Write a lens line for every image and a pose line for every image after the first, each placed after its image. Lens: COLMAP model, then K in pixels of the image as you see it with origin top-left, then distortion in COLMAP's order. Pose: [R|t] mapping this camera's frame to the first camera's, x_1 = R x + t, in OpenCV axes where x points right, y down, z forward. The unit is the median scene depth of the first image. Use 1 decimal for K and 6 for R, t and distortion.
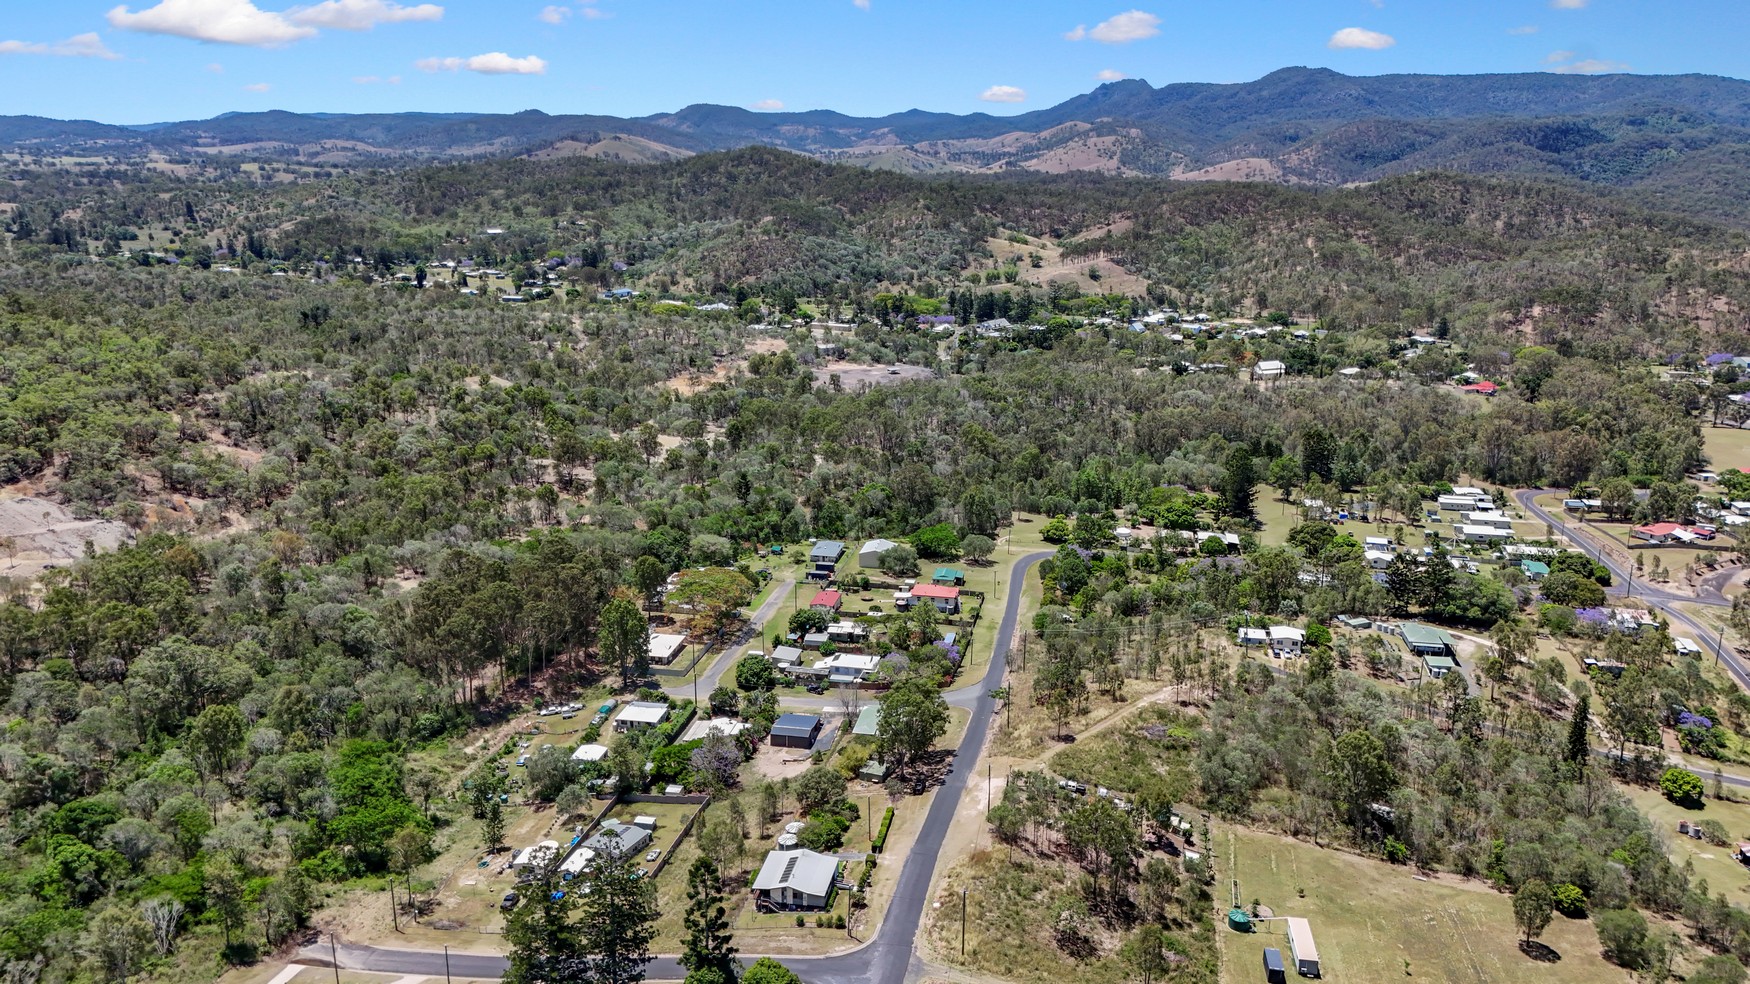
lens RADIAL K [[1315.9, 0, 878.6], [0, 1315.9, 489.0], [0, 0, 1]] dist [0.117585, -0.148324]
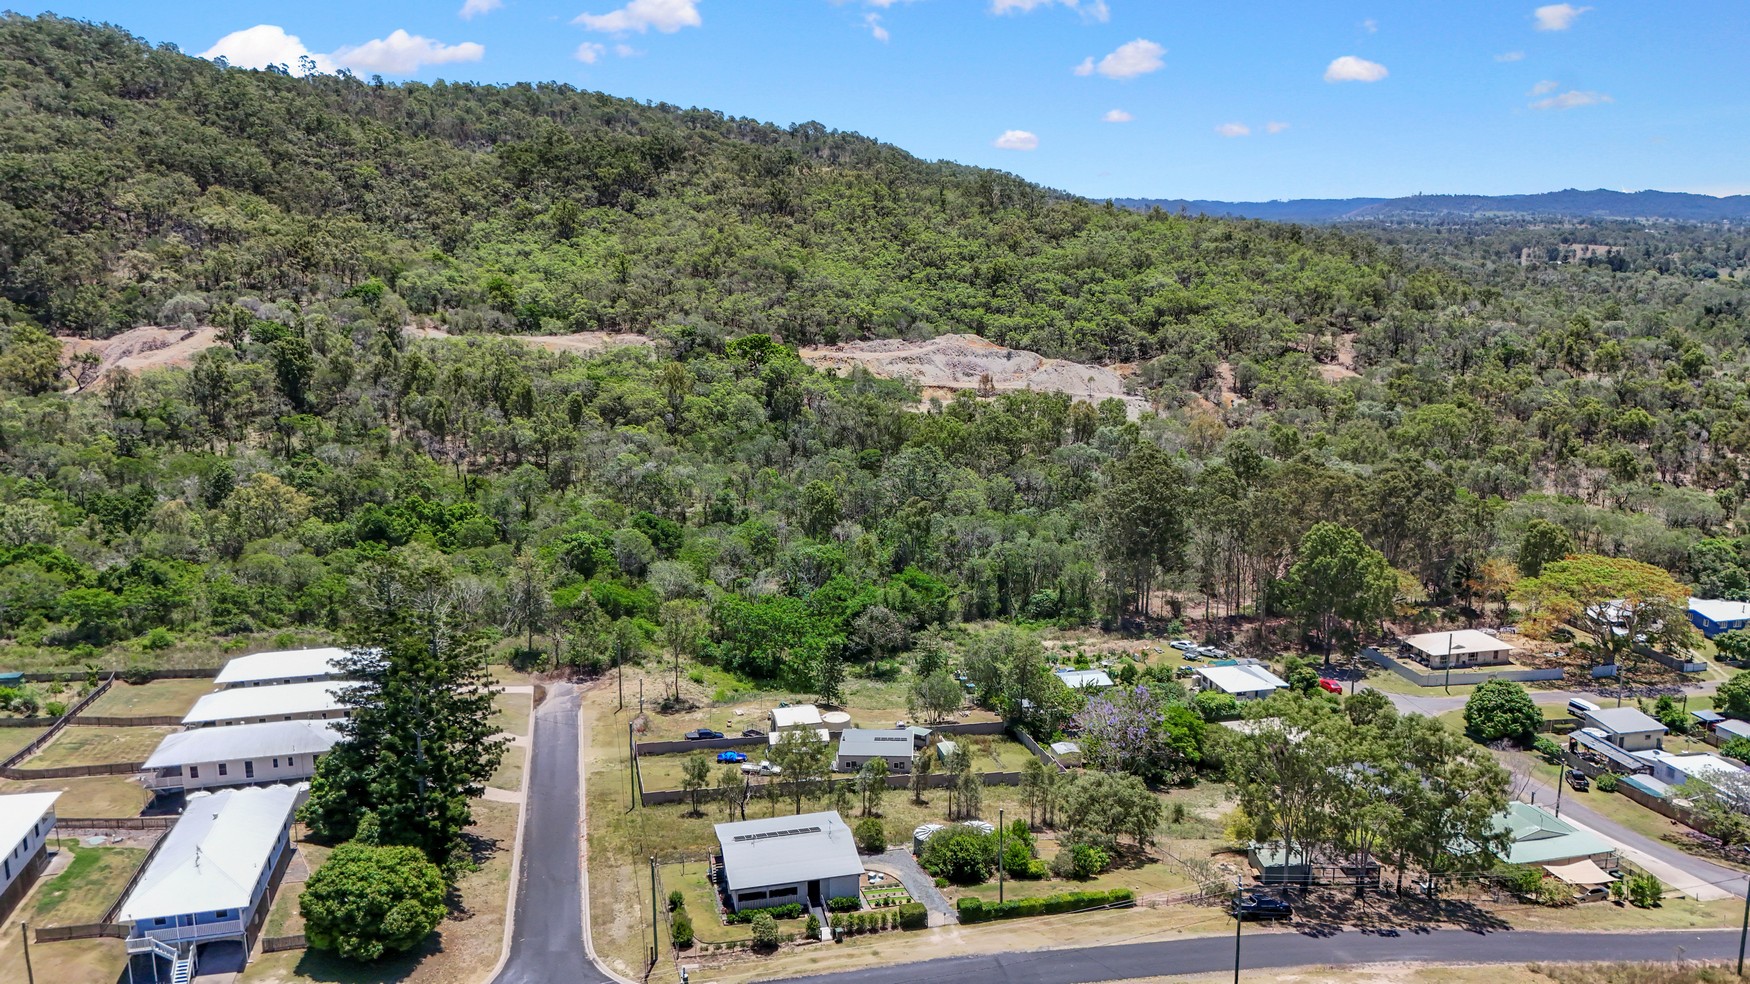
lens RADIAL K [[1288.8, 0, 877.6], [0, 1288.8, 497.0], [0, 0, 1]] dist [0.076104, -0.070980]
pose [[0.408445, 0.184546, -0.893932, 0.156235], [-0.234422, 0.967708, 0.092667, 0.037405], [0.882167, 0.171708, 0.438518, 0.307763]]
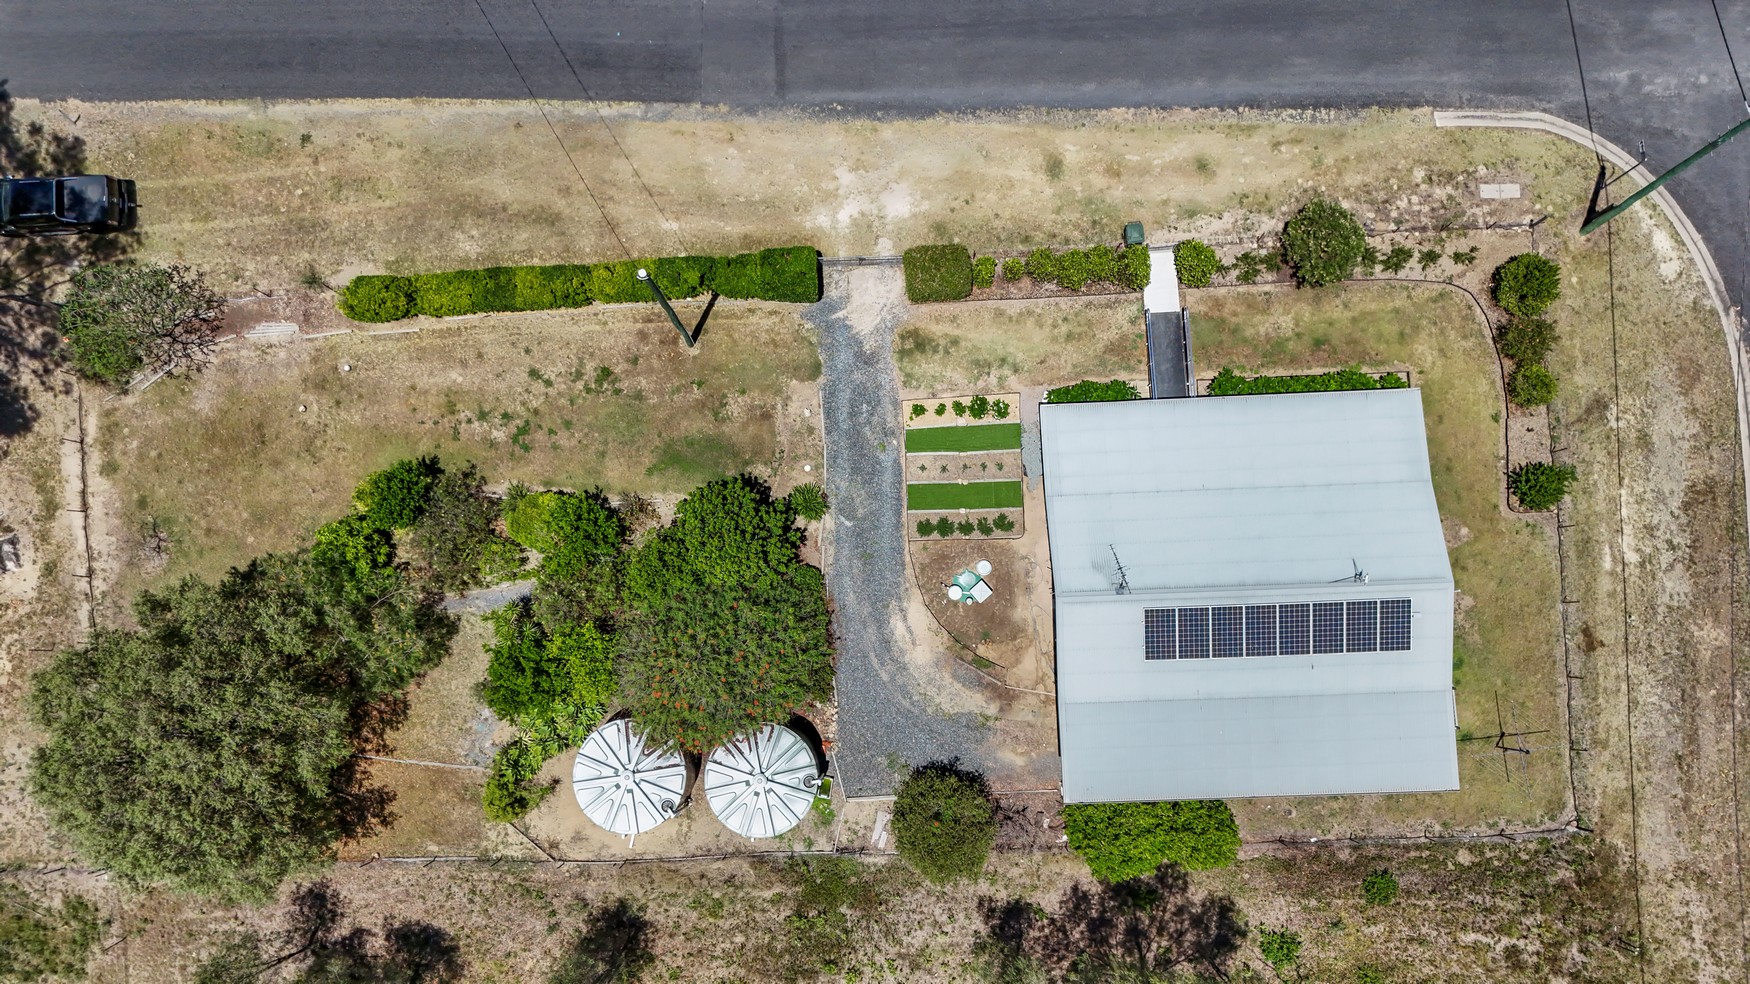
lens RADIAL K [[1288.8, 0, 877.6], [0, 1288.8, 497.0], [0, 0, 1]] dist [0.076104, -0.070980]
pose [[-0.221666, -0.968023, 0.117453, -0.023147], [0.268557, 0.055187, 0.961682, 0.041000], [-0.937412, 0.244714, 0.247736, 0.395233]]
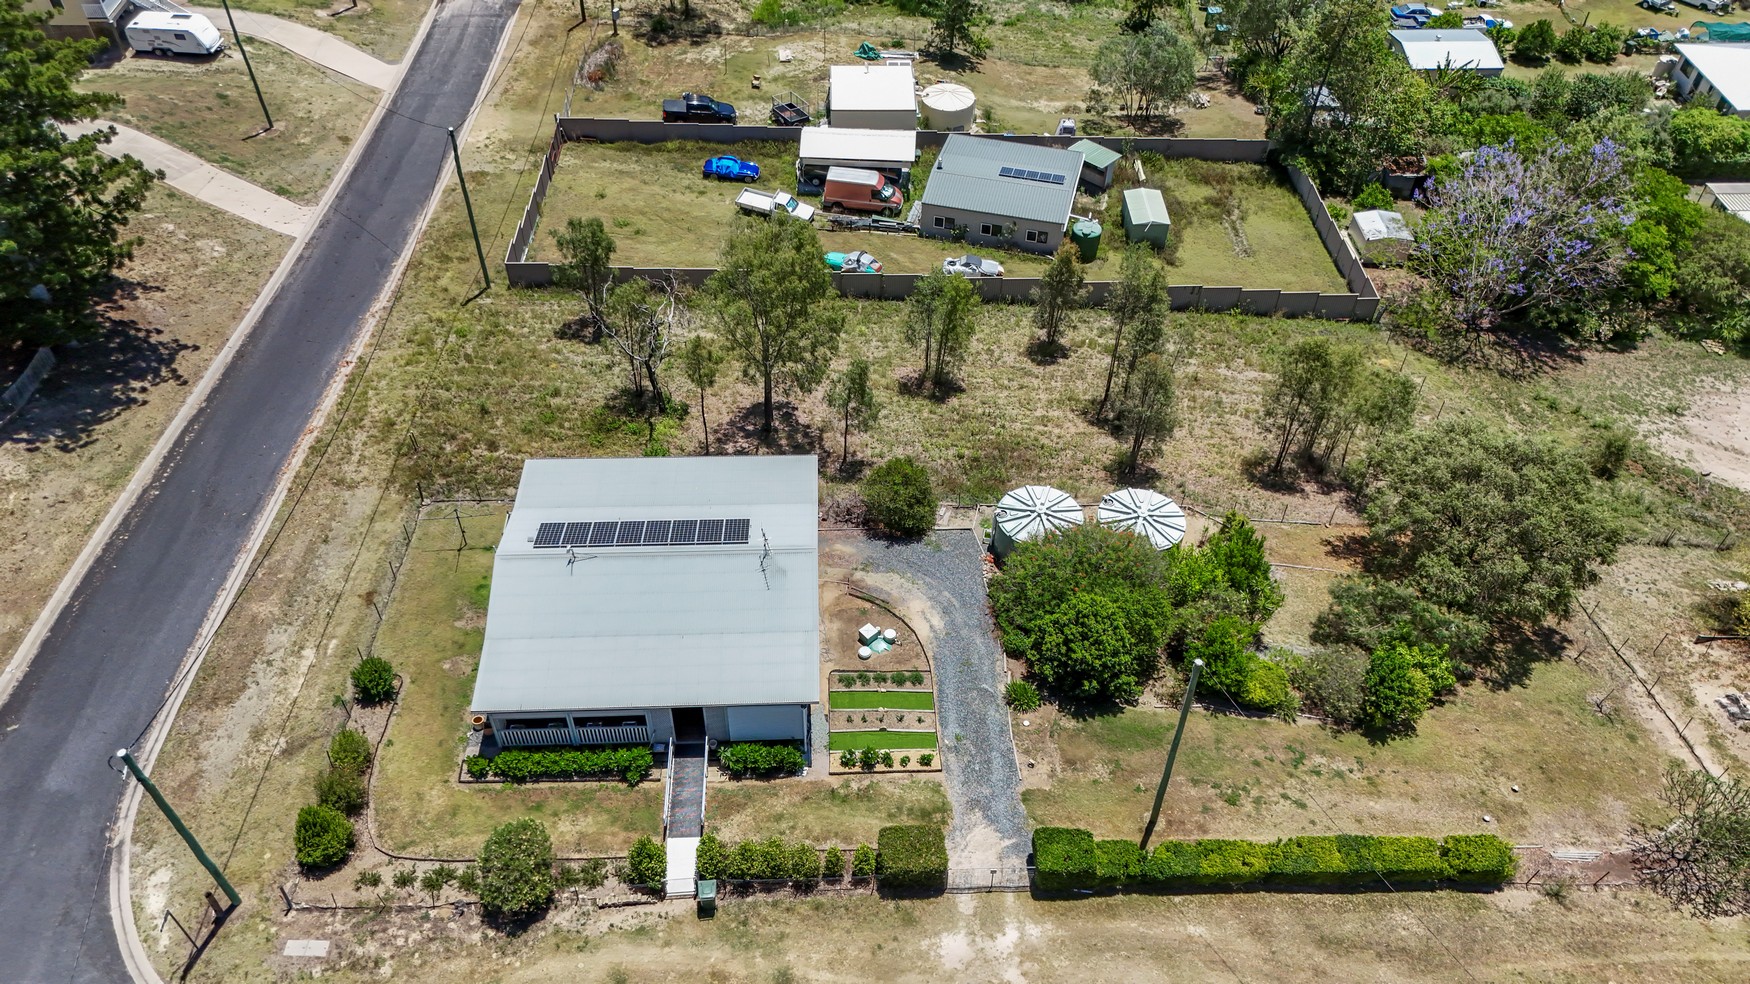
lens RADIAL K [[1288.8, 0, 877.6], [0, 1288.8, 497.0], [0, 0, 1]] dist [0.076104, -0.070980]
pose [[0.220534, 0.697658, -0.681644, 0.033615], [-0.271866, 0.715121, 0.643965, 0.051816], [0.936725, 0.043300, 0.347378, 0.378867]]
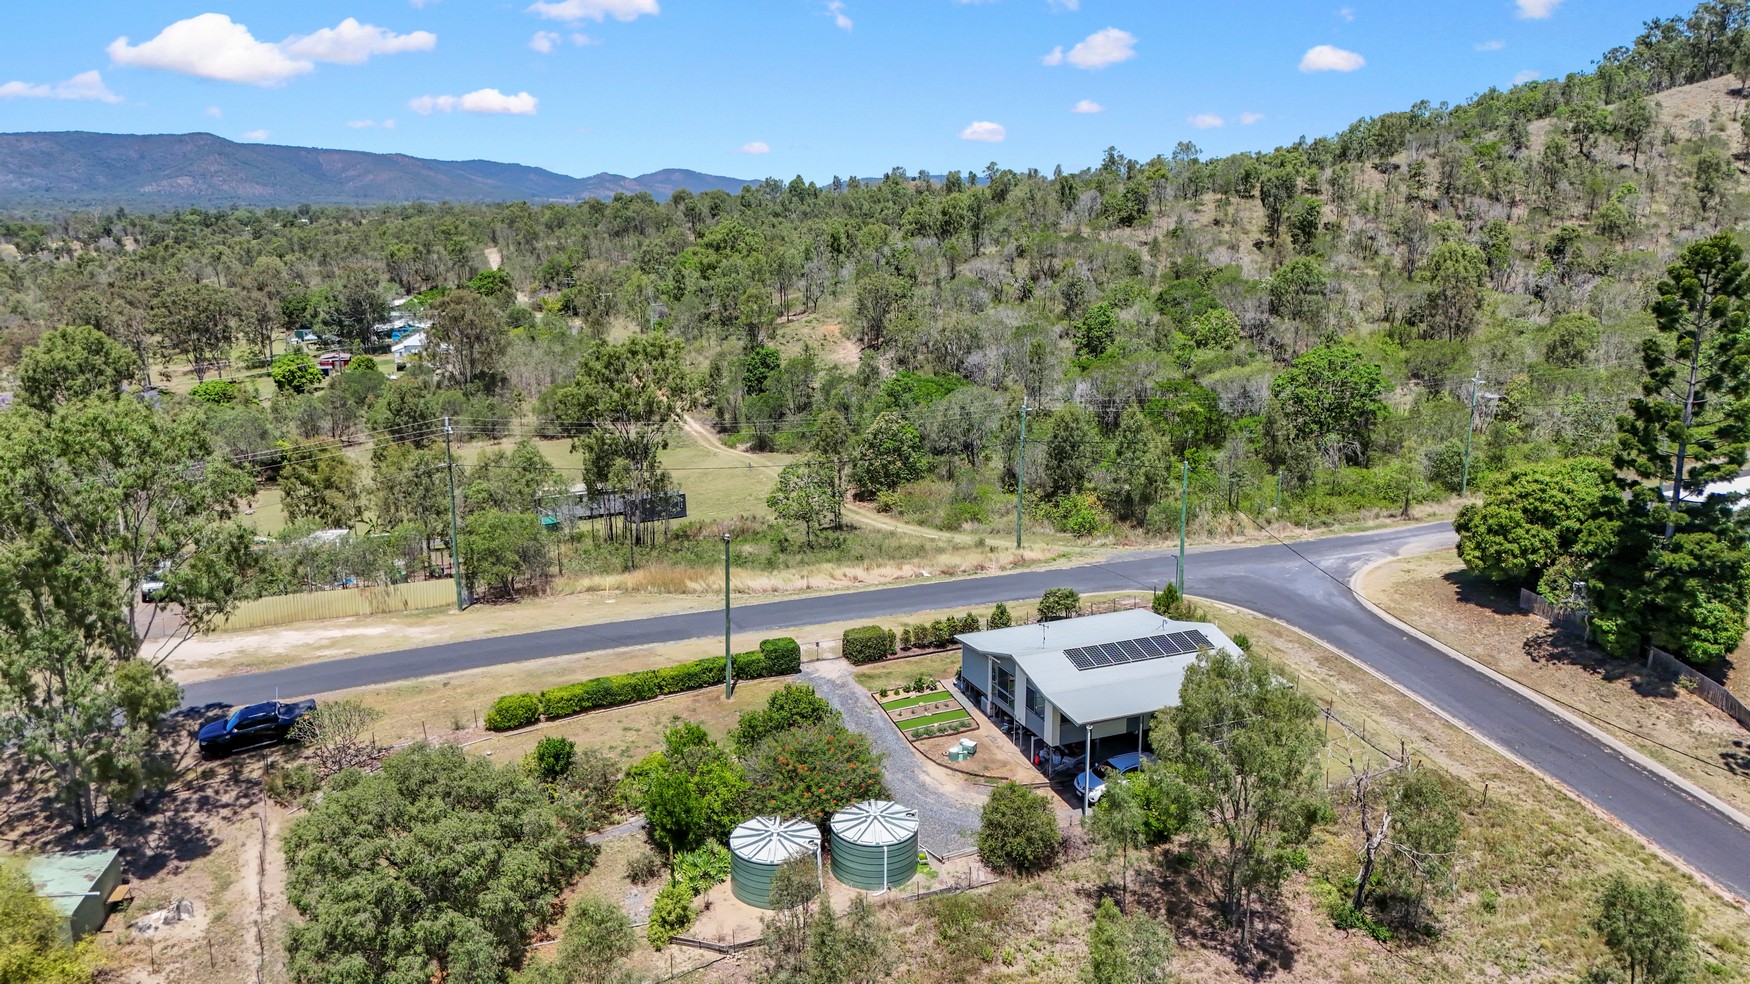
lens RADIAL K [[1288.8, 0, 877.6], [0, 1288.8, 497.0], [0, 0, 1]] dist [0.076104, -0.070980]
pose [[-0.556068, -0.207367, 0.804852, -0.100768], [0.210252, 0.901782, 0.377603, 0.053860], [-0.804103, 0.379195, -0.457852, 0.458479]]
